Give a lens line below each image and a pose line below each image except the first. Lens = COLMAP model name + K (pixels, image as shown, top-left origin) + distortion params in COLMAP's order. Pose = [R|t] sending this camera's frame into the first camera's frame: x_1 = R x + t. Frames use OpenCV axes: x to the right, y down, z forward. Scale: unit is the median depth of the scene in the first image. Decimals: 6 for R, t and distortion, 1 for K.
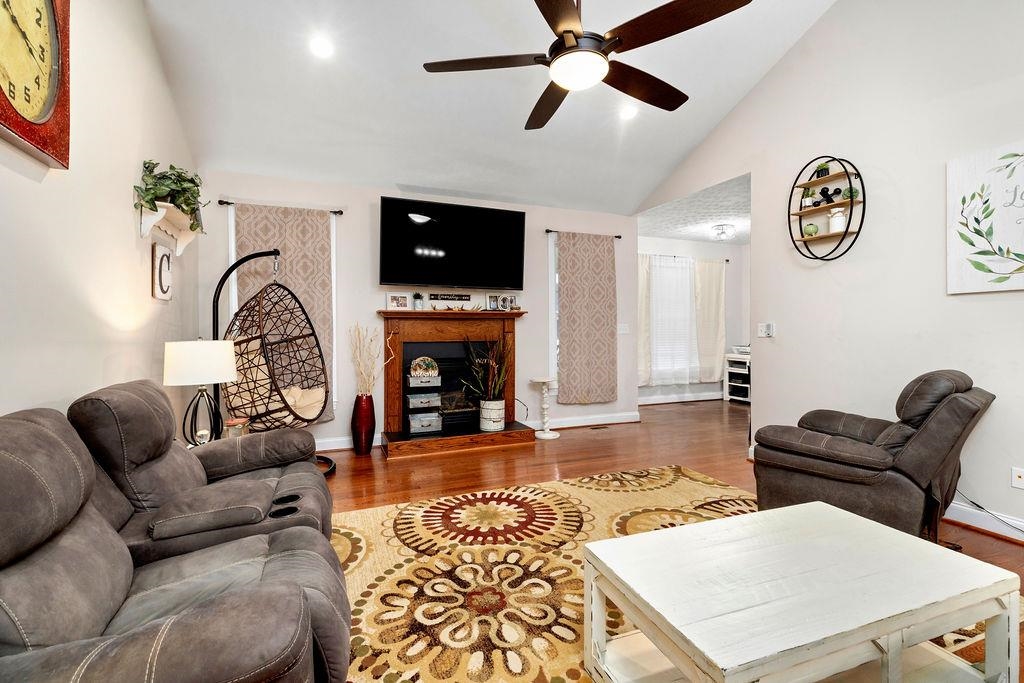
lens RADIAL K [[464.5, 0, 514.3], [0, 464.5, 370.6], [0, 0, 1]] dist [0.004893, -0.000720]
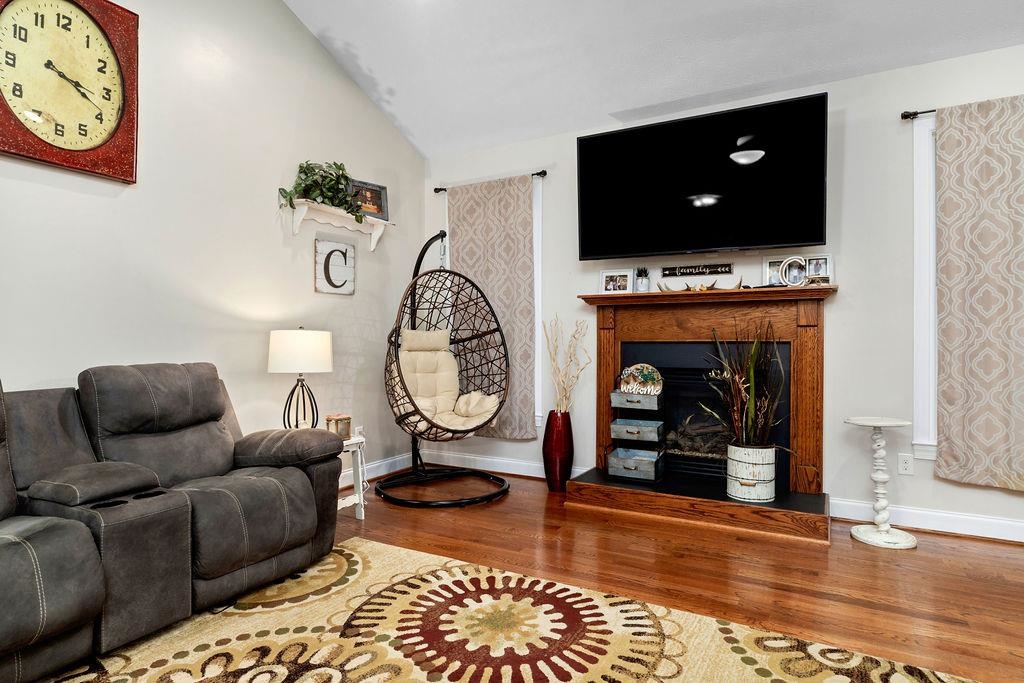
lens RADIAL K [[578.1, 0, 501.5], [0, 578.1, 371.8], [0, 0, 1]] dist [0.010420, -0.000899]
pose [[0.609584, 0.048356, -0.791245, 0.487493], [-0.072824, 0.997333, 0.004847, -0.011437], [0.789370, 0.054667, 0.611479, 0.497345]]
